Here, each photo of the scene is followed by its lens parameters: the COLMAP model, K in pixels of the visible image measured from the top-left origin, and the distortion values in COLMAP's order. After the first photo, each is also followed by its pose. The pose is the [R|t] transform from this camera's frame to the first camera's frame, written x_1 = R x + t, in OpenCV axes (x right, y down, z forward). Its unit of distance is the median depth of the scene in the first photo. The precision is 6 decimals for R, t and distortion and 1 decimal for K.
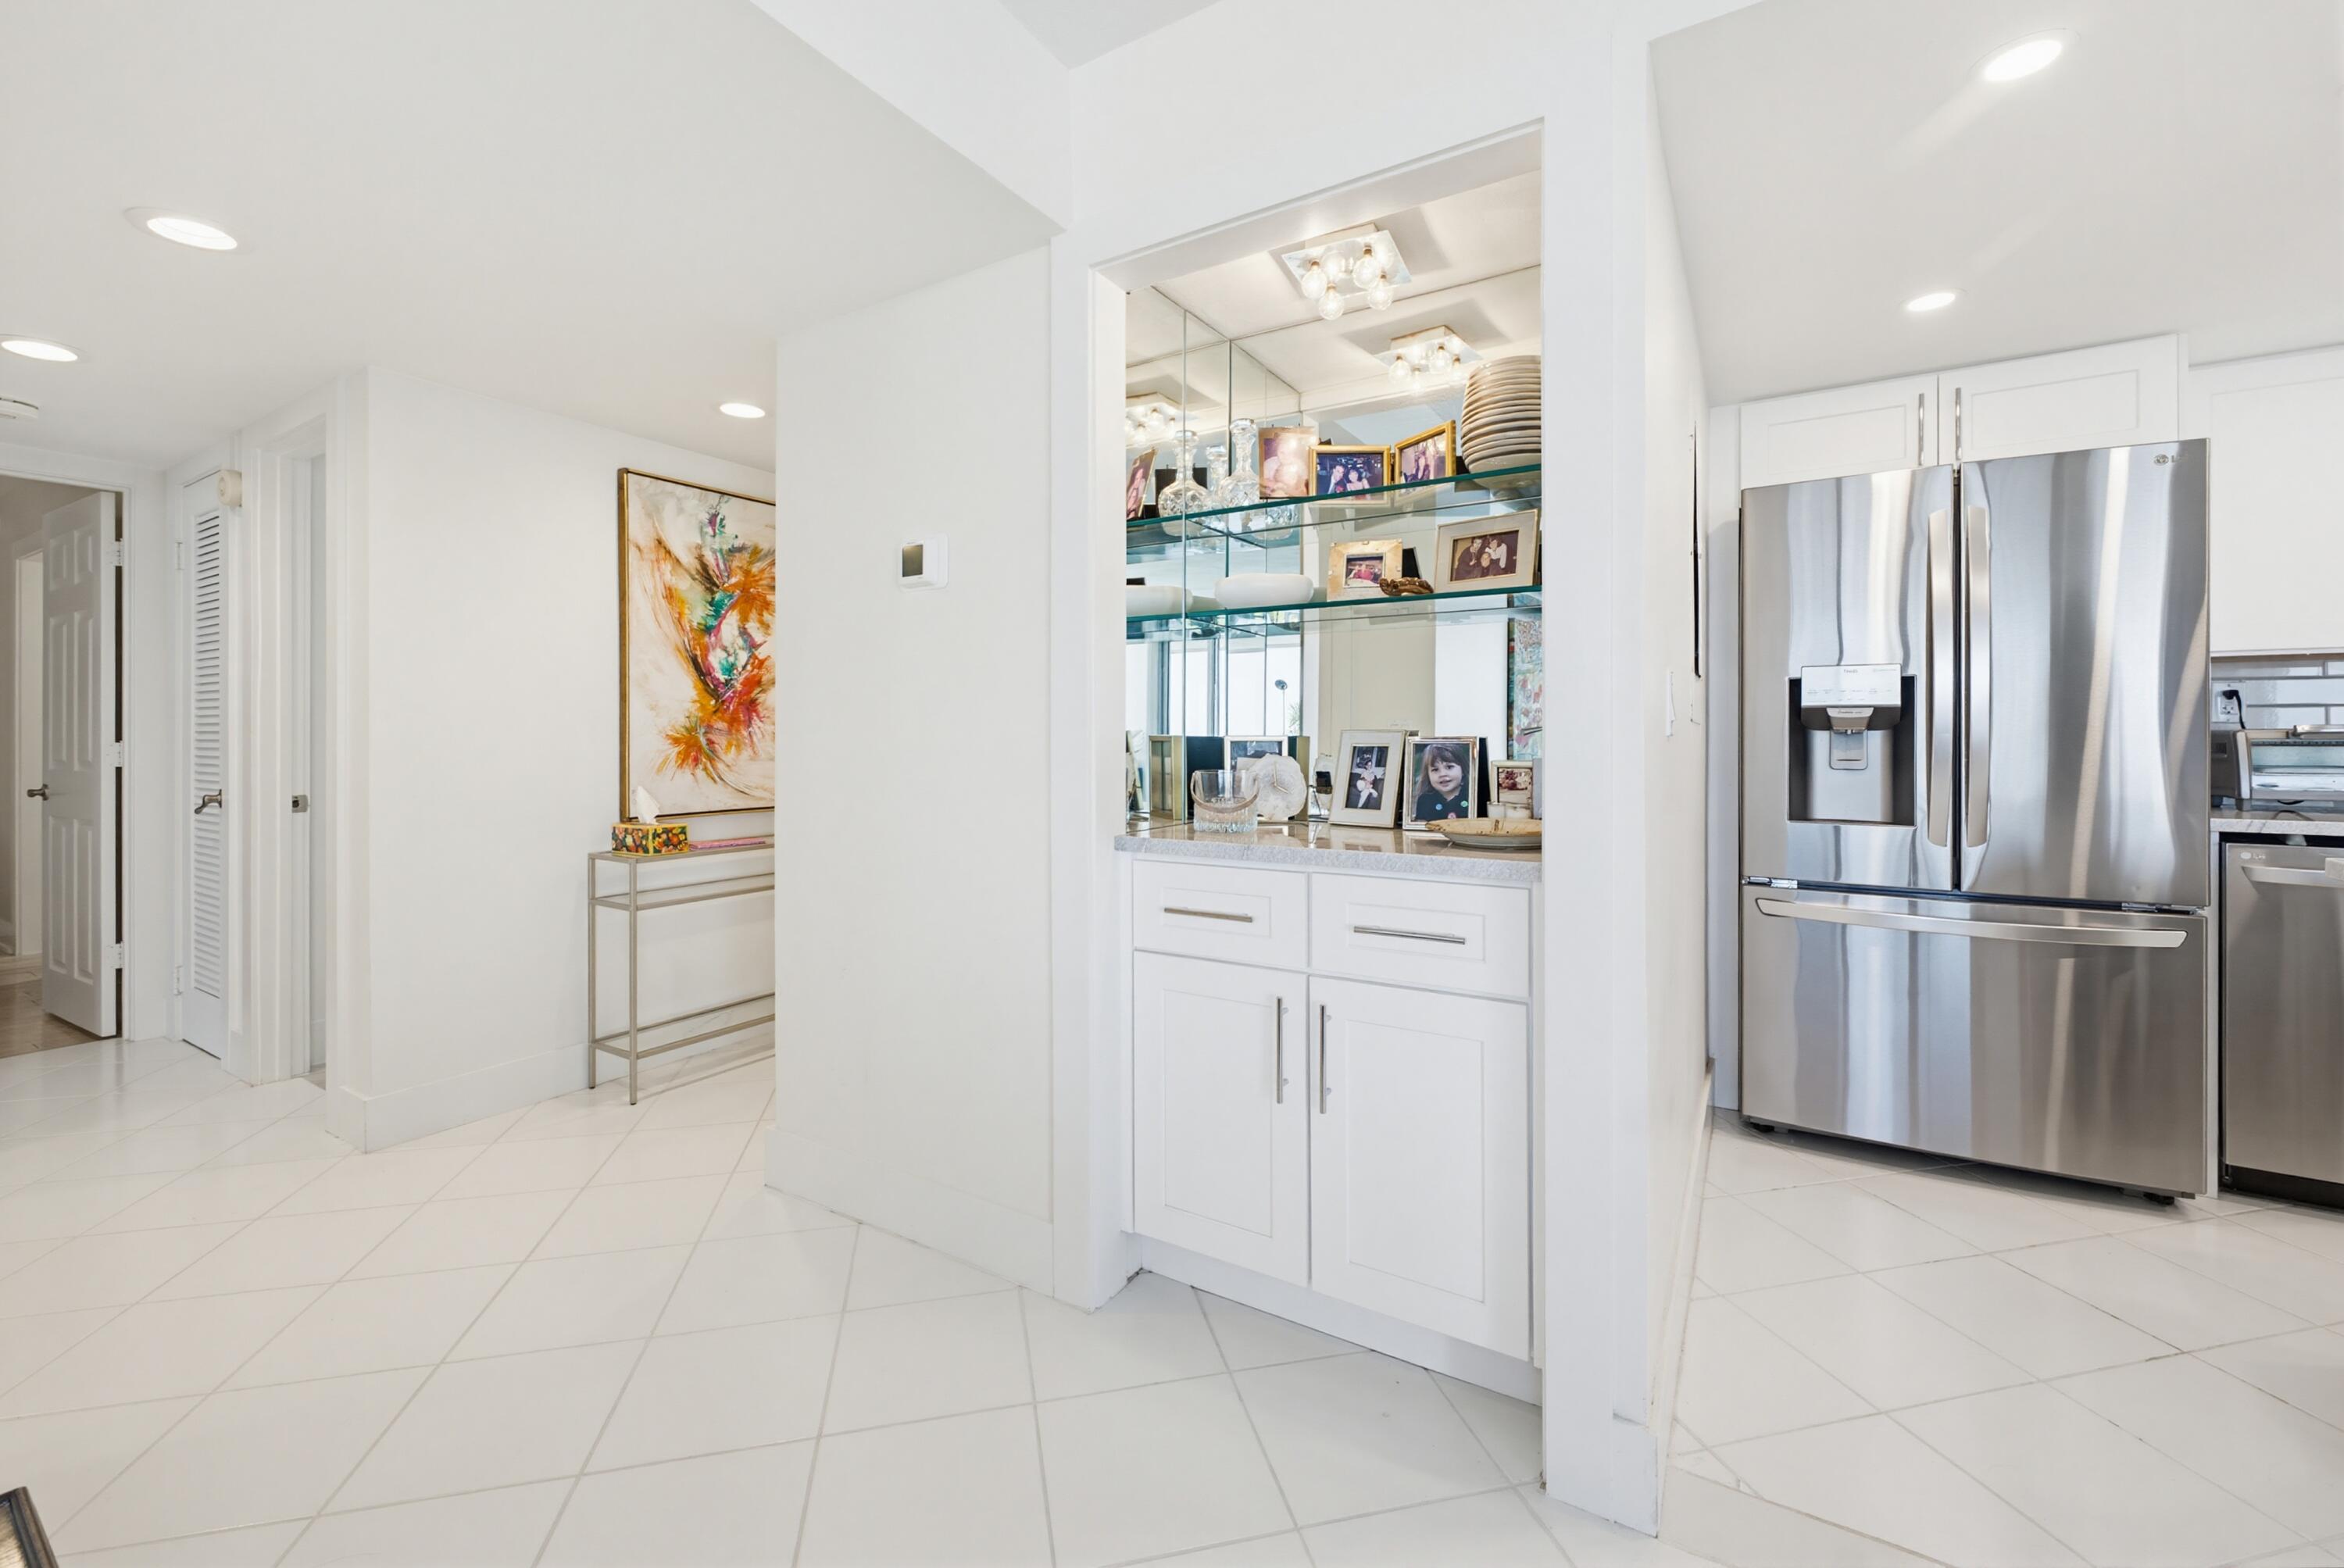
lens RADIAL K [[945.4, 0, 1179.2], [0, 945.4, 737.2], [0, 0, 1]] dist [0.000125, -0.000129]
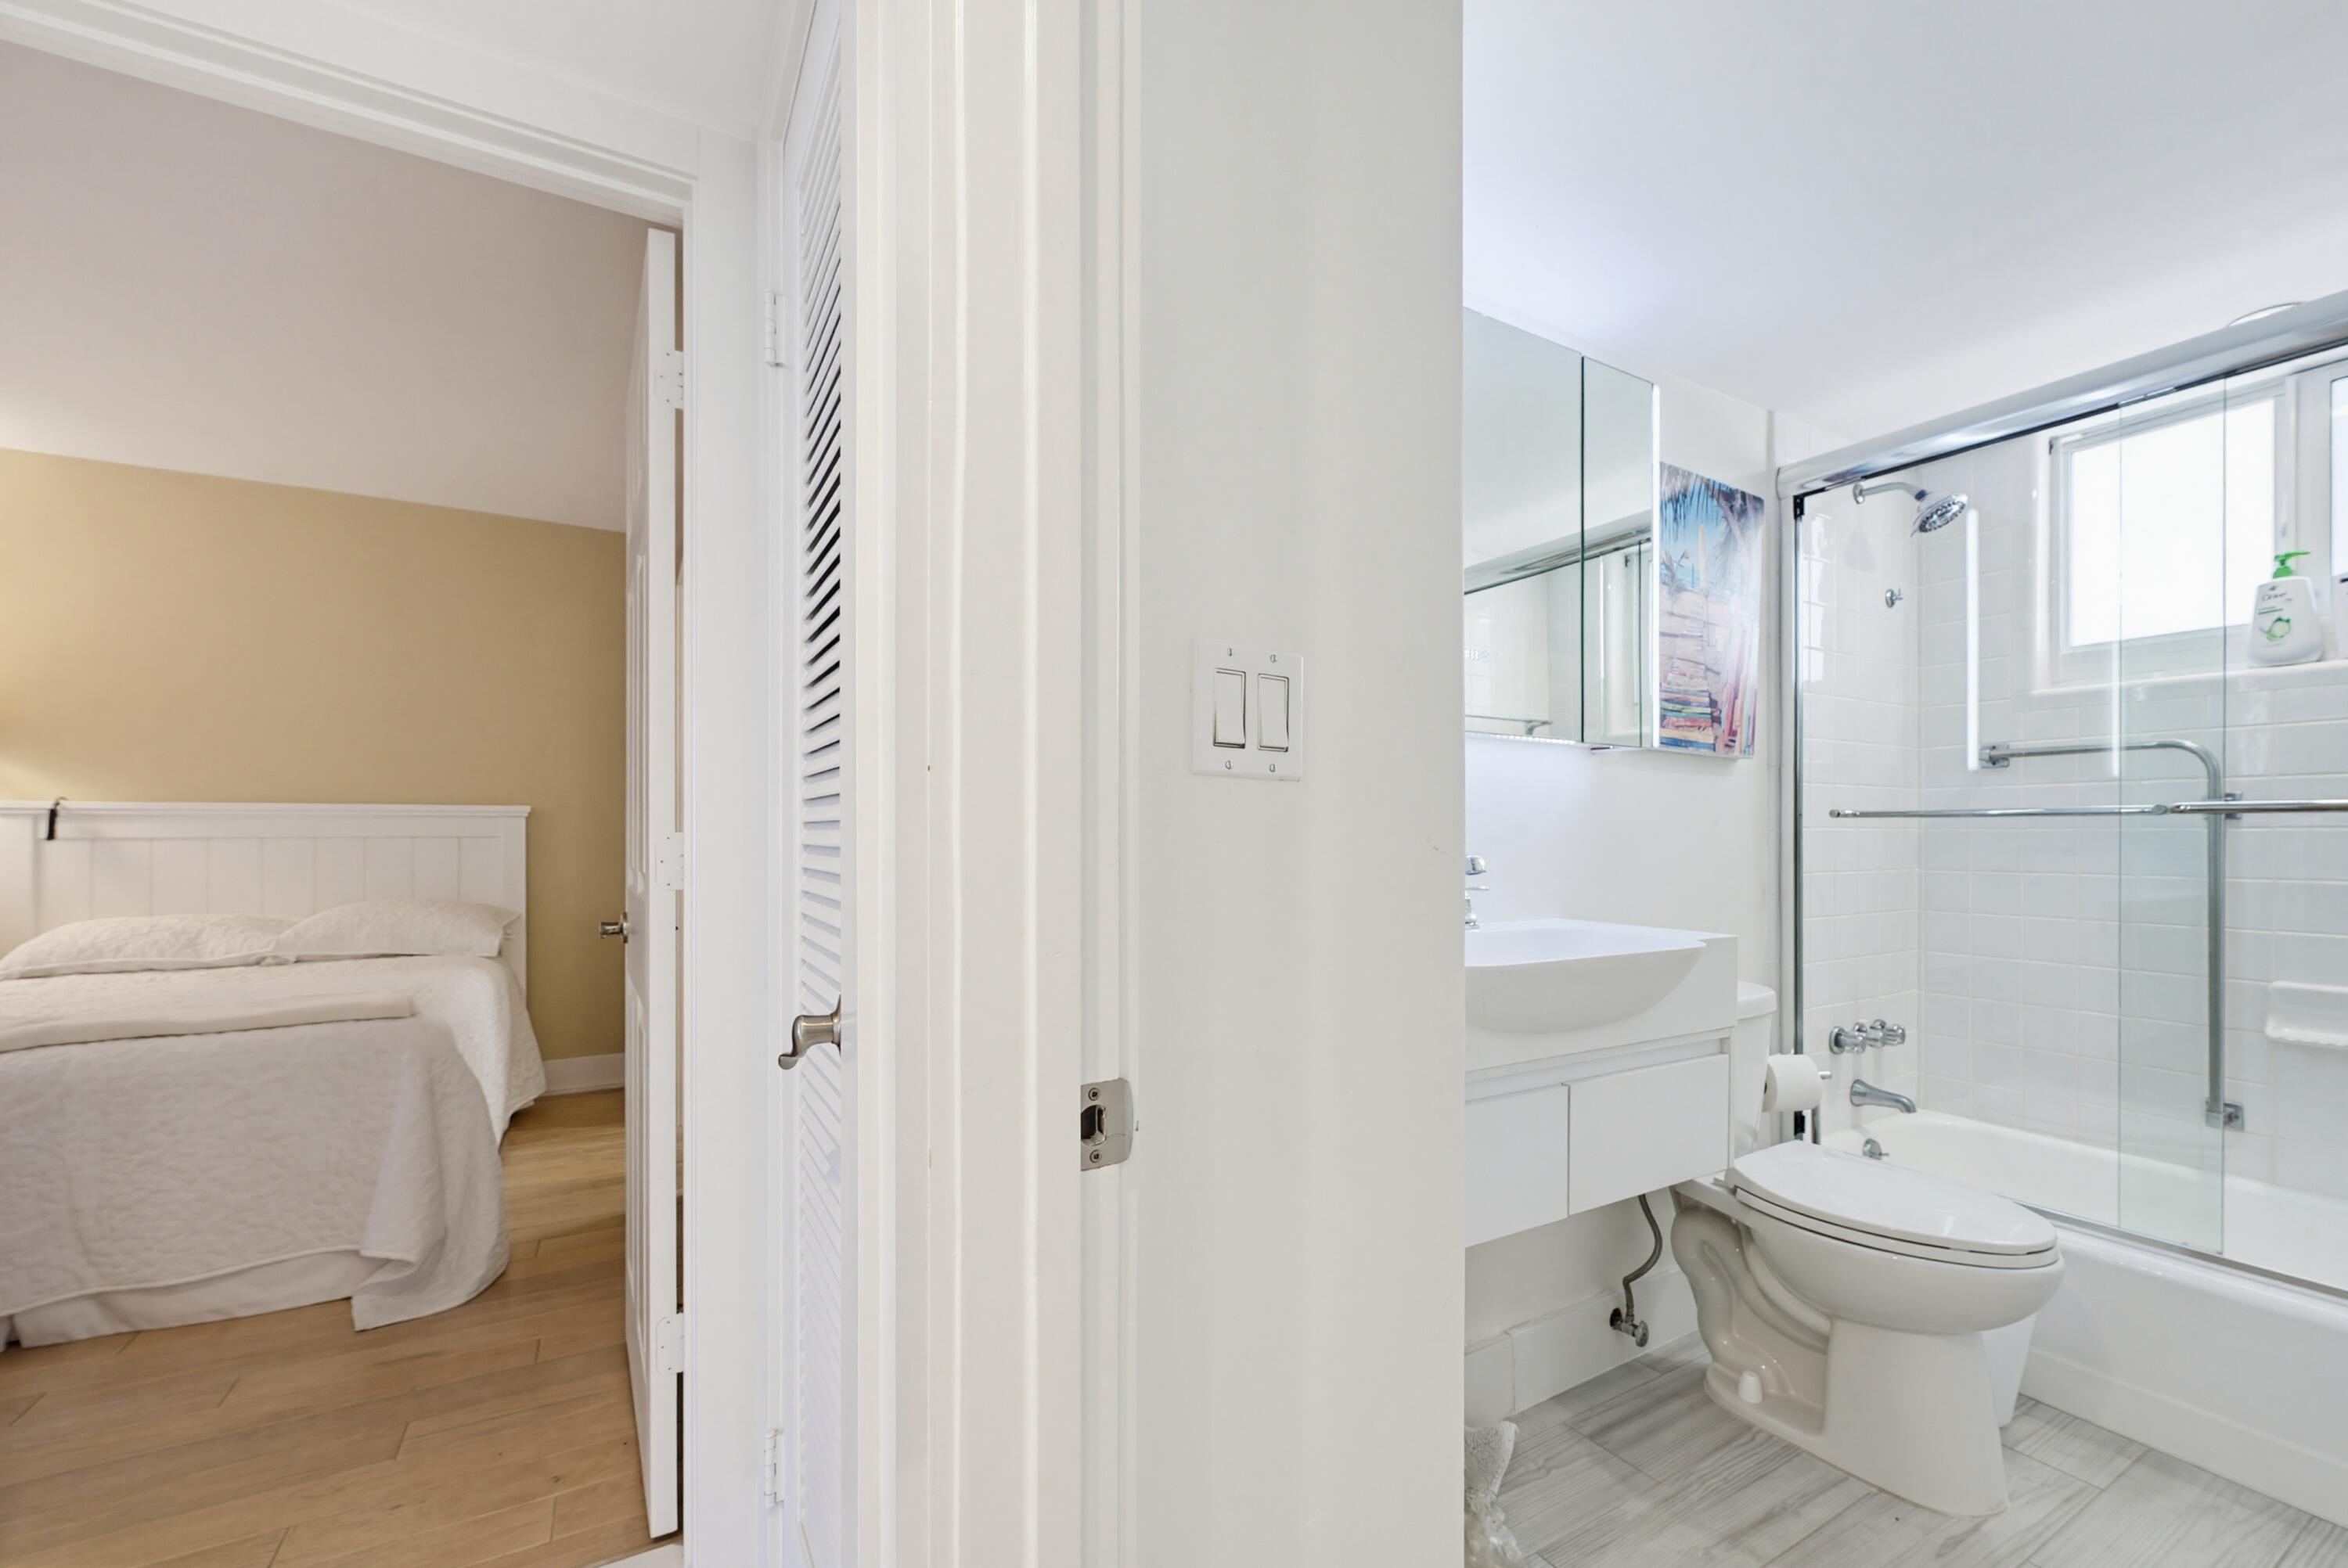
lens RADIAL K [[993.2, 0, 1247.5], [0, 993.2, 831.3], [0, 0, 1]] dist [0.000702, 0.000266]
pose [[0.898599, -0.000430, -0.438771, -0.756705], [-0.002171, 0.999983, -0.005427, 0.008092], [0.438766, 0.005829, 0.898583, 0.767744]]
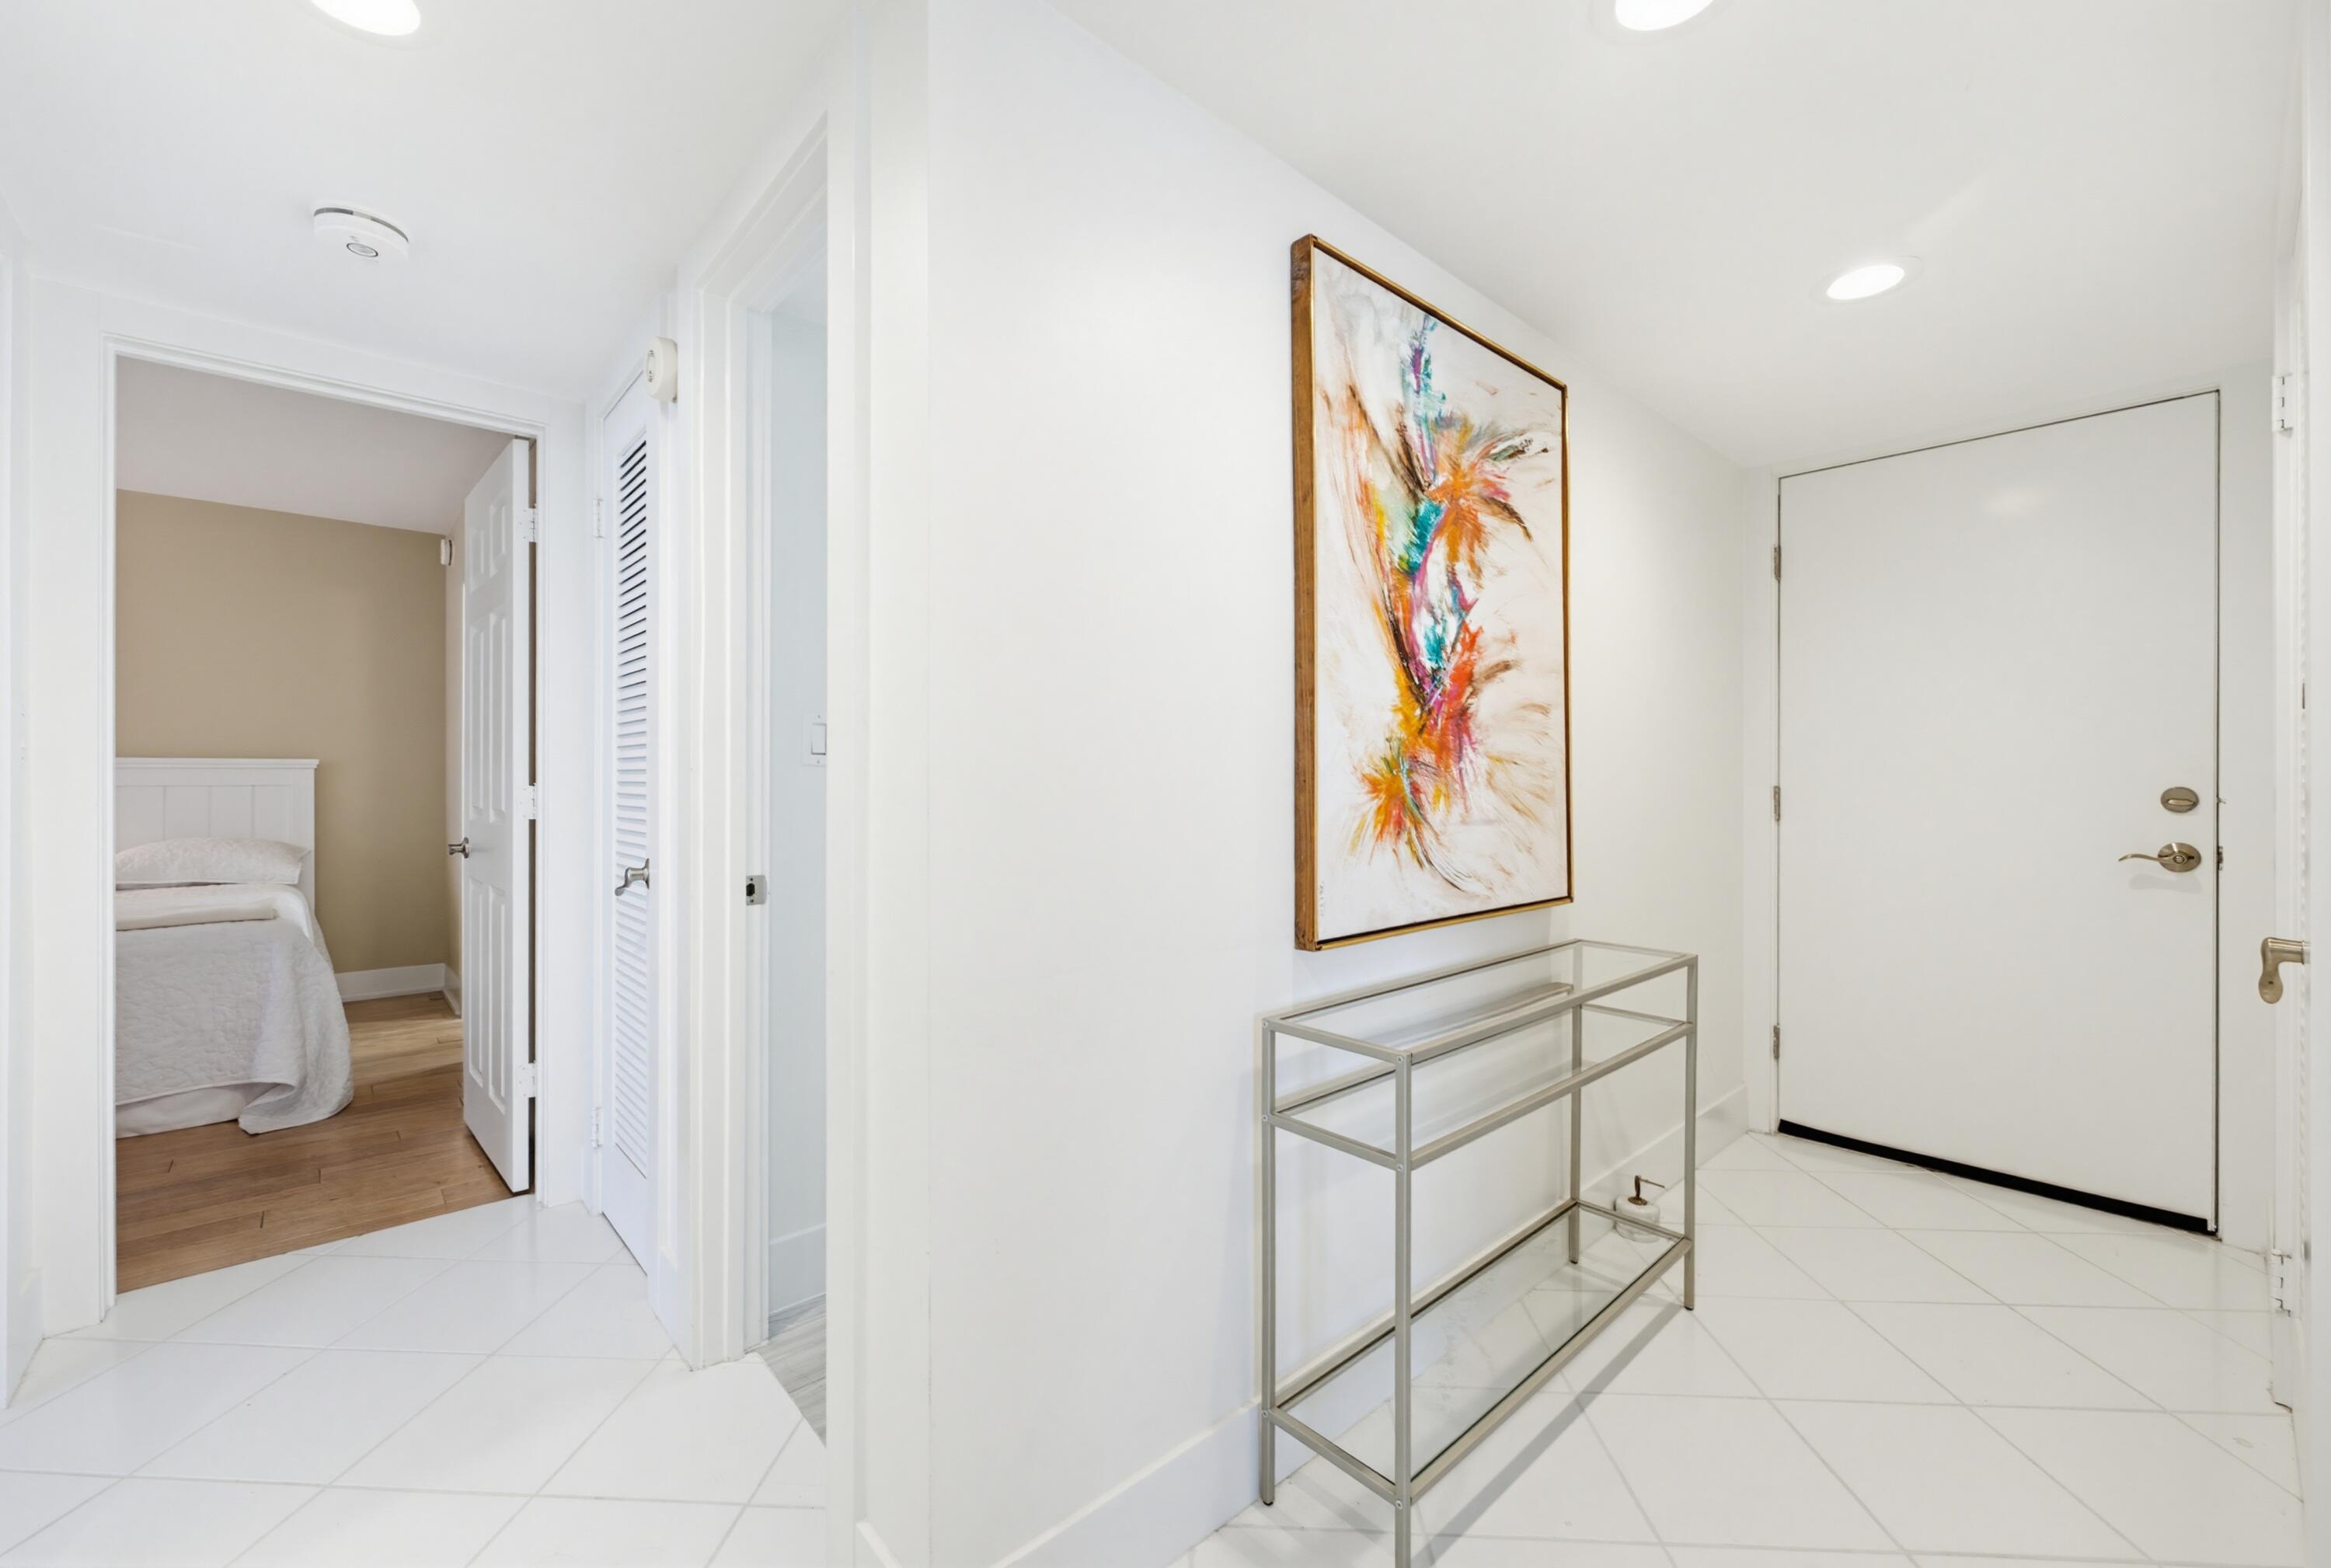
lens RADIAL K [[934.4, 0, 1165.2], [0, 934.4, 782.1], [0, 0, 1]] dist [-0.000714, 0.000073]
pose [[0.961525, 0.002285, -0.274707, -0.487710], [-0.002464, 0.999997, -0.000306, 0.001919], [0.274706, 0.000971, 0.961528, 0.472951]]
